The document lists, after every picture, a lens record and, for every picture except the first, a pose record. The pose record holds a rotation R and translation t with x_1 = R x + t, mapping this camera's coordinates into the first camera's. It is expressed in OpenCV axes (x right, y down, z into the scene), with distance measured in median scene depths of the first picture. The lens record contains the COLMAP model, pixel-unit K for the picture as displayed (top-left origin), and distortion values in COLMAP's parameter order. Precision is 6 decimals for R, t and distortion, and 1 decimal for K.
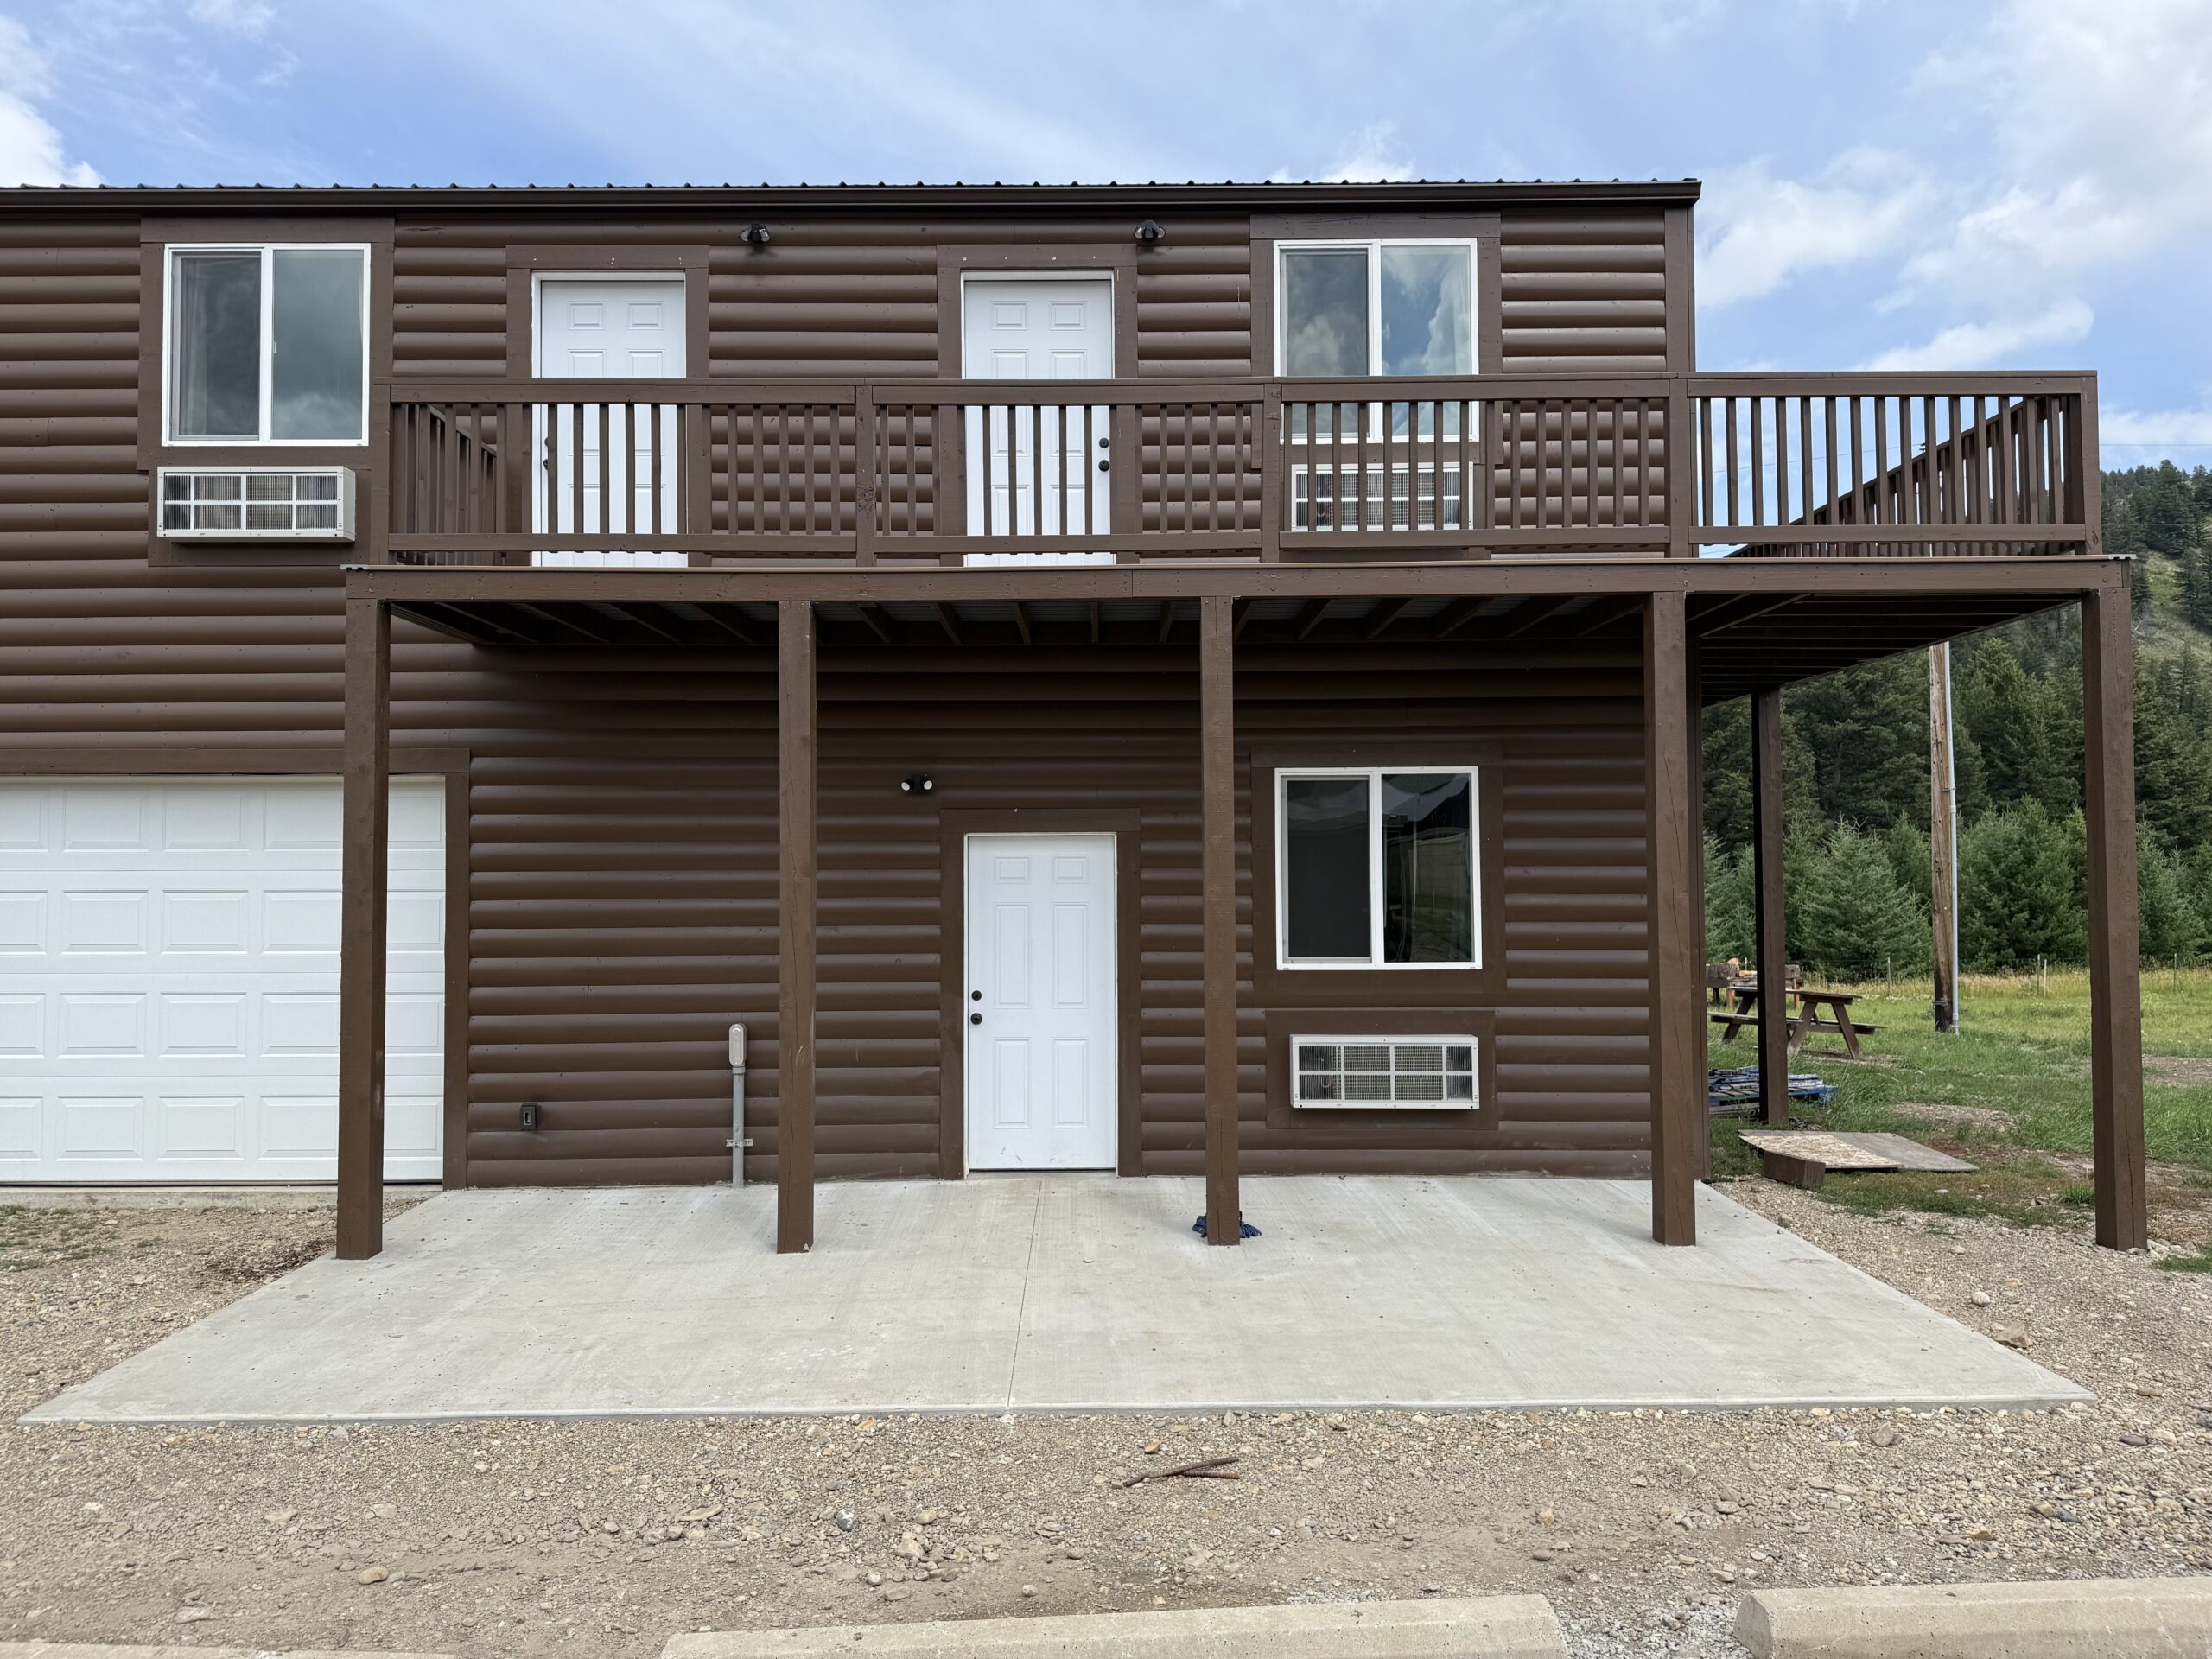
lens RADIAL K [[1566.7, 0, 1091.5], [0, 1566.7, 811.4], [0, 0, 1]] dist [0.067678, -0.043229]
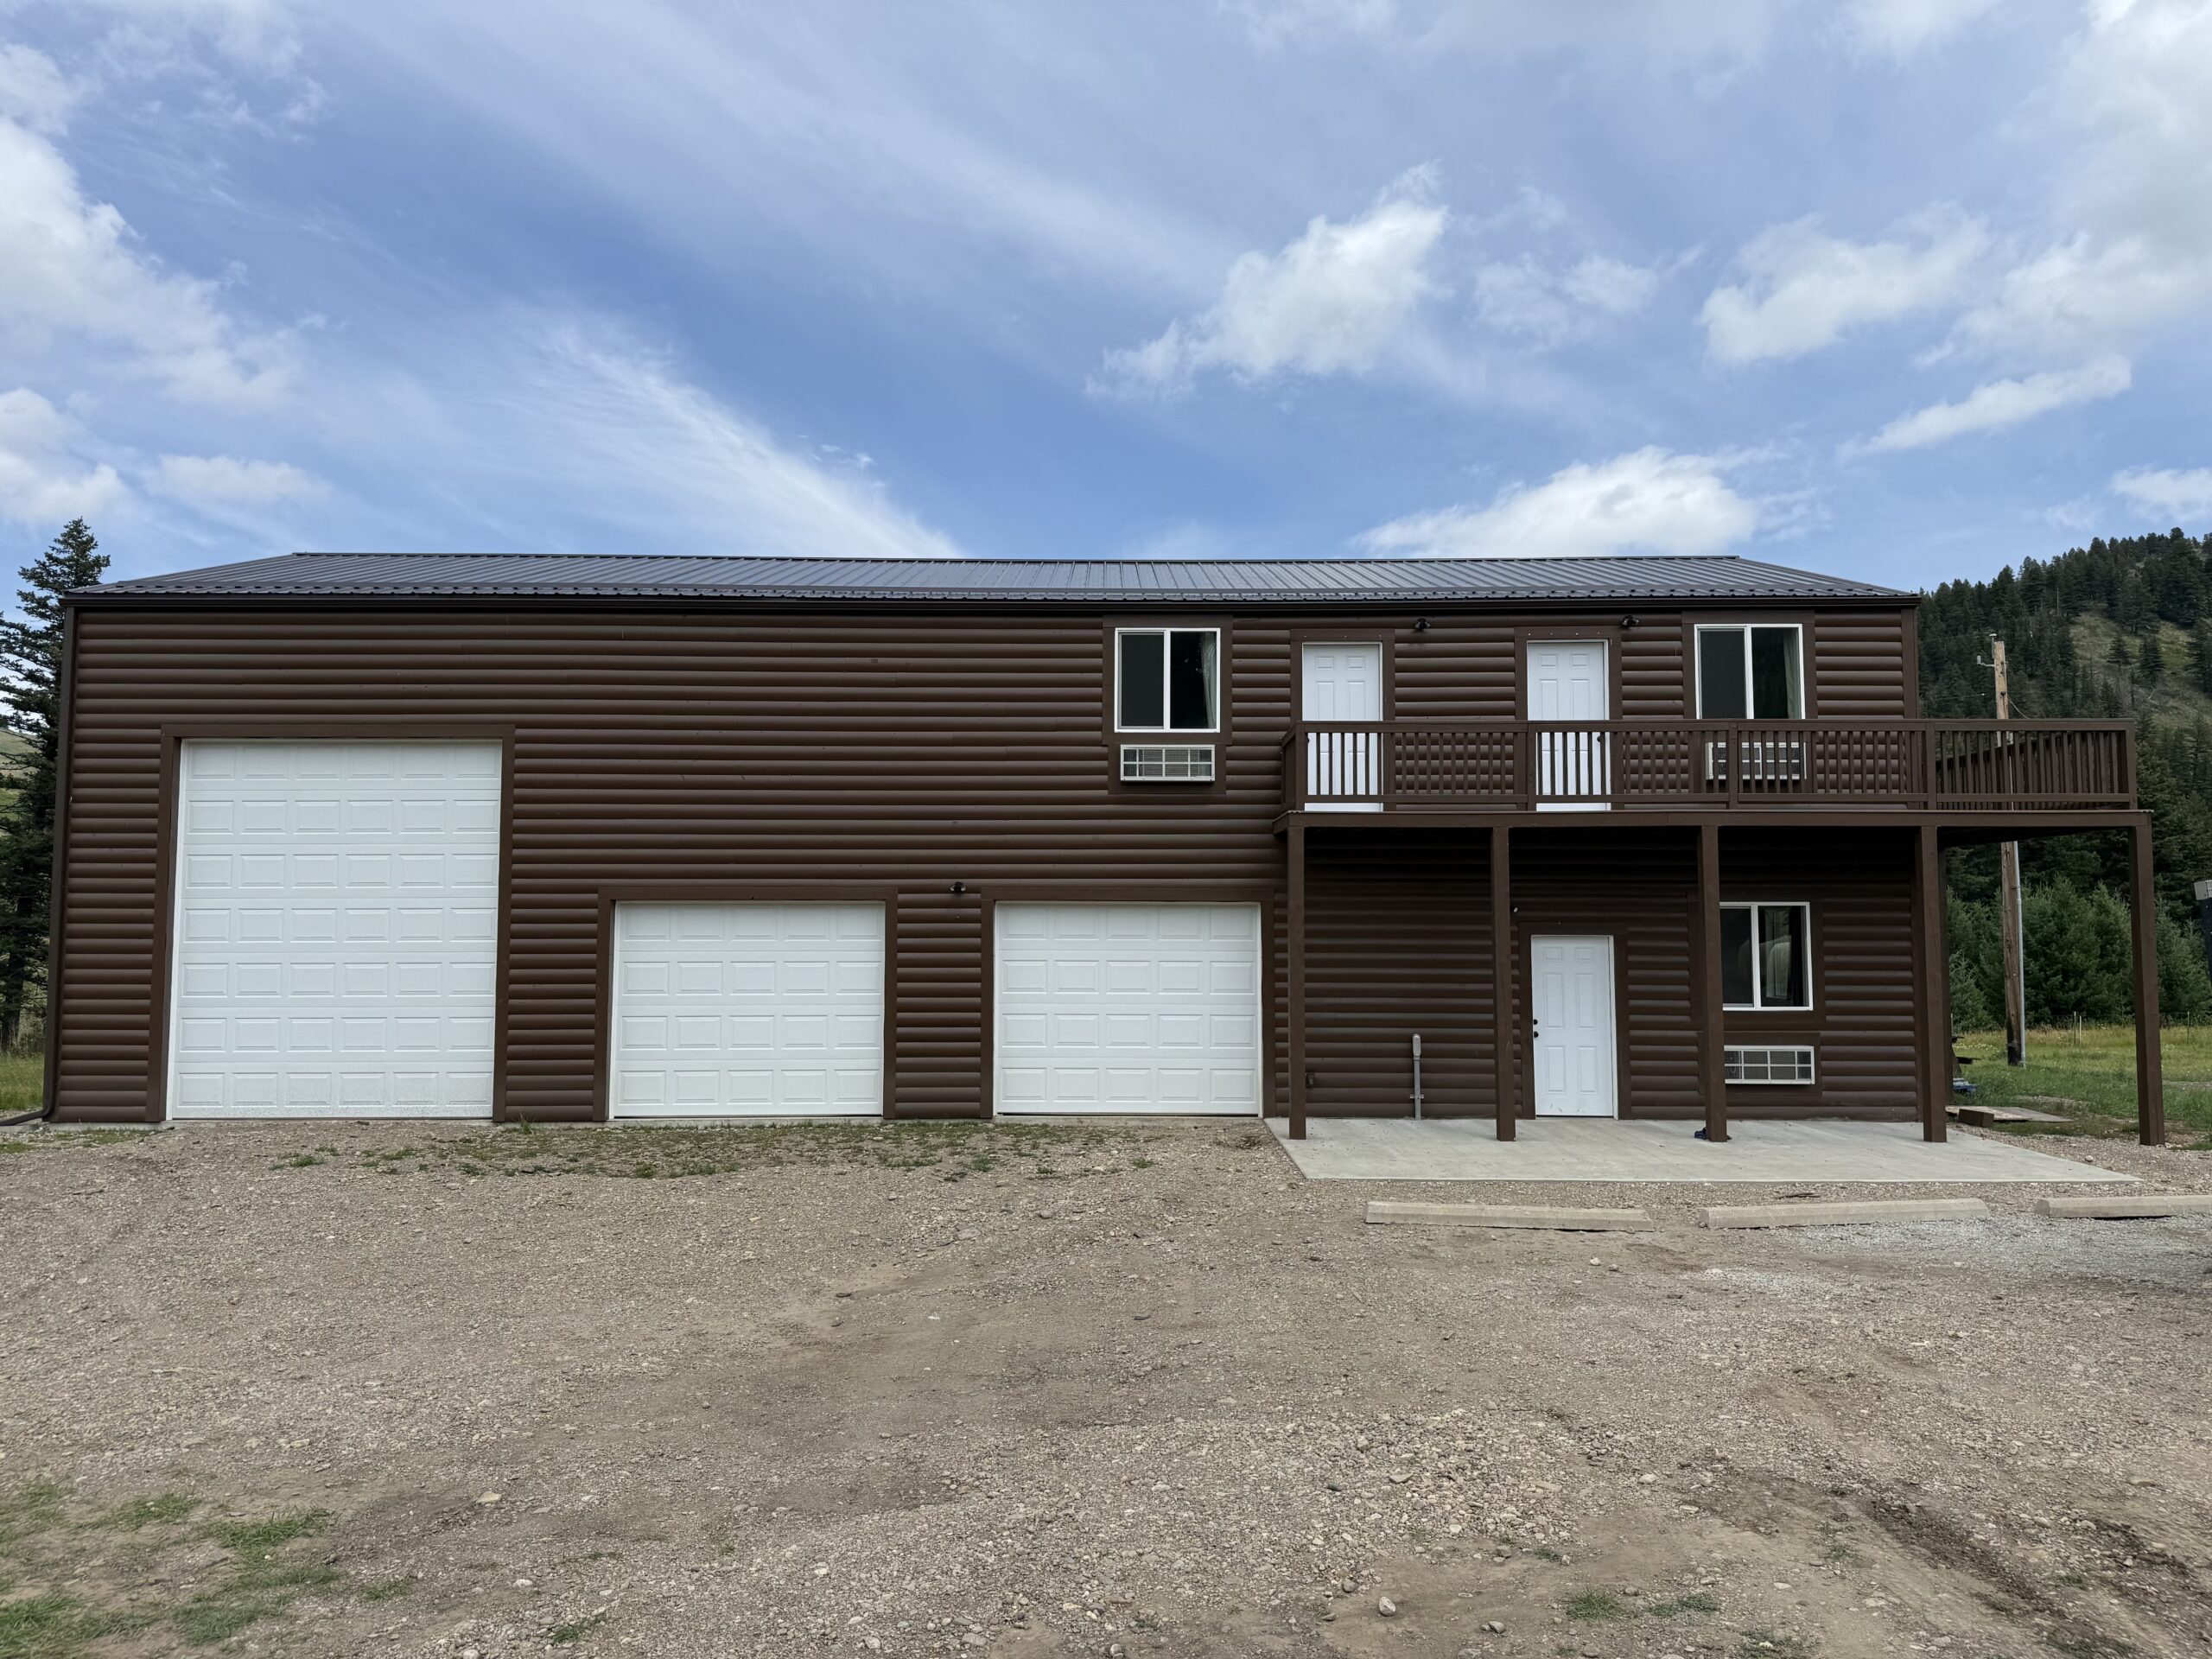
lens RADIAL K [[1566.7, 0, 1105.4], [0, 1566.7, 817.0], [0, 0, 1]] dist [0.067678, -0.043229]
pose [[0.999980, 0.006240, -0.000906, -0.583046], [-0.006265, 0.999505, -0.030835, -0.065819], [0.000713, 0.030840, 0.999524, -0.887790]]
